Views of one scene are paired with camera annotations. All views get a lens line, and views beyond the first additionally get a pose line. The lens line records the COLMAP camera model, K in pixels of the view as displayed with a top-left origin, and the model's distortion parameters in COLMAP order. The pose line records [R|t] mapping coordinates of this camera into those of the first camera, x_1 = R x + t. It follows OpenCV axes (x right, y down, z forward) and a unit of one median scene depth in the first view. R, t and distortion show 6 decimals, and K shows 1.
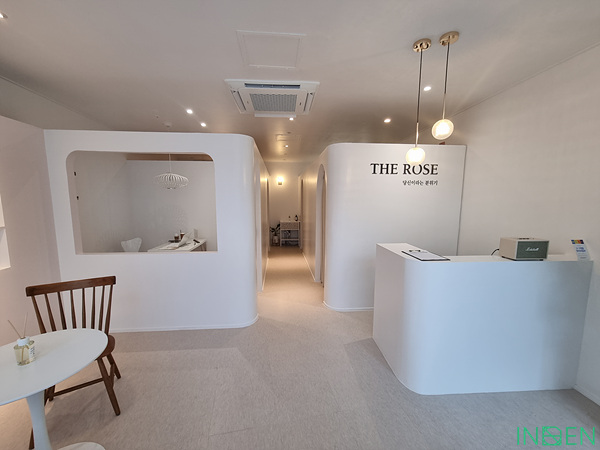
lens RADIAL K [[243.8, 0, 298.2], [0, 243.8, 229.8], [0, 0, 1]] dist [-0.001183, -0.000269]
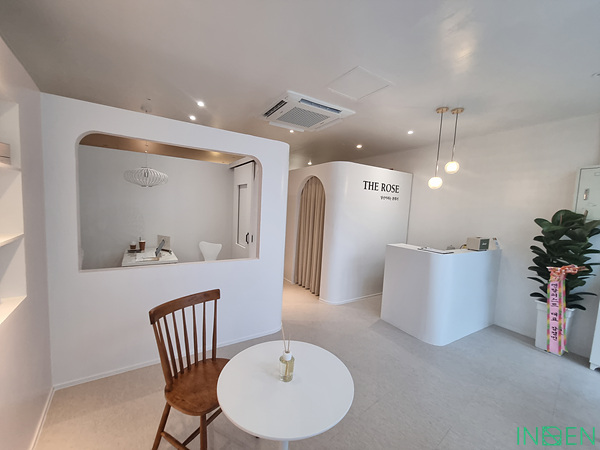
lens RADIAL K [[243.8, 0, 298.2], [0, 243.8, 229.8], [0, 0, 1]] dist [-0.001183, -0.000269]
pose [[0.886971, -0.002835, 0.461817, -0.533505], [0.013047, 0.999736, -0.018920, -0.001519], [-0.461642, 0.022807, 0.886773, 0.050869]]
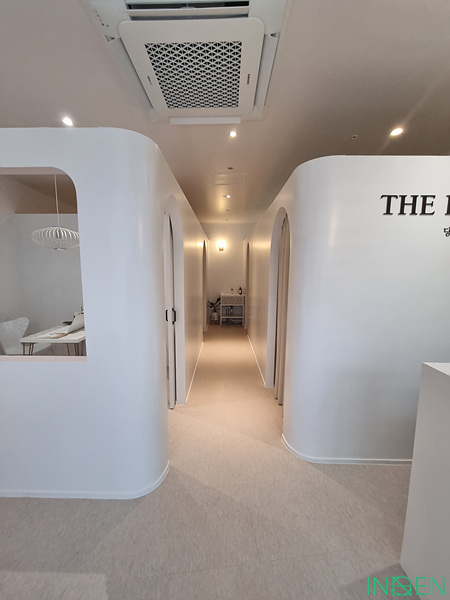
lens RADIAL K [[243.8, 0, 221.3], [0, 243.8, 299.4], [0, 0, 1]] dist [-0.001183, -0.000269]
pose [[0.995967, 0.015316, -0.088406, 0.003333], [-0.015667, 0.999872, -0.003277, -0.037138], [0.088344, 0.004649, 0.996079, 0.416550]]
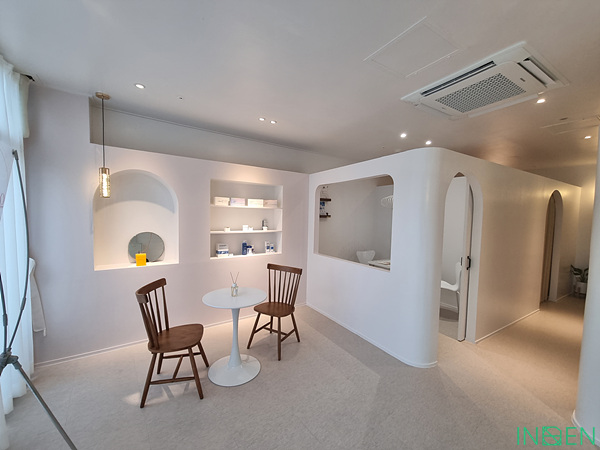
lens RADIAL K [[243.8, 0, 298.2], [0, 243.8, 229.8], [0, 0, 1]] dist [-0.001183, -0.000269]
pose [[0.441479, 0.058827, -0.895341, 0.311135], [-0.132889, 0.991131, -0.000405, -0.023130], [0.887376, 0.119160, 0.445381, 0.179892]]
